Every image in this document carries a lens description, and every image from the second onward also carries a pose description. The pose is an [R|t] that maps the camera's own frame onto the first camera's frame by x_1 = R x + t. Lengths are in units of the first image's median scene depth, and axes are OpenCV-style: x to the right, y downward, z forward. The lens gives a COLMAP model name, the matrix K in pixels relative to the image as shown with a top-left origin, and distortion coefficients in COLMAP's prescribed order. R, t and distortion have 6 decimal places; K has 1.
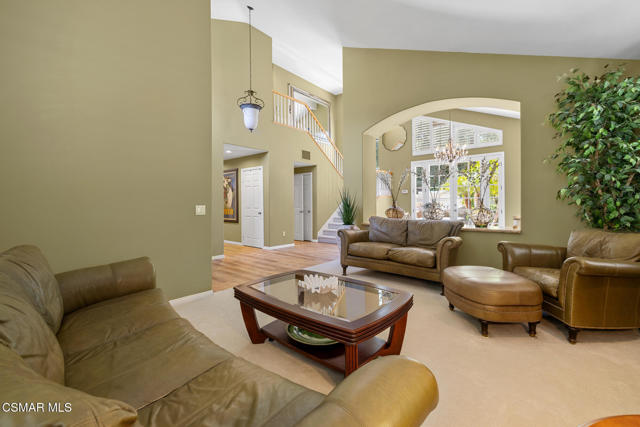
lens RADIAL K [[269.2, 0, 318.8], [0, 269.2, 209.8], [0, 0, 1]] dist [0.000942, 0.000487]
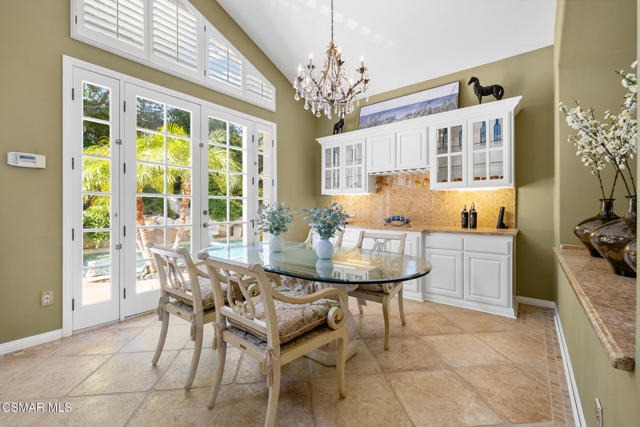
lens RADIAL K [[269.2, 0, 318.8], [0, 269.2, 209.8], [0, 0, 1]] dist [0.000942, 0.000487]
pose [[-0.023260, 0.002308, 0.999727, 0.078890], [0.024579, 0.999696, -0.001736, -0.019774], [-0.999427, 0.024532, -0.023310, 0.878603]]
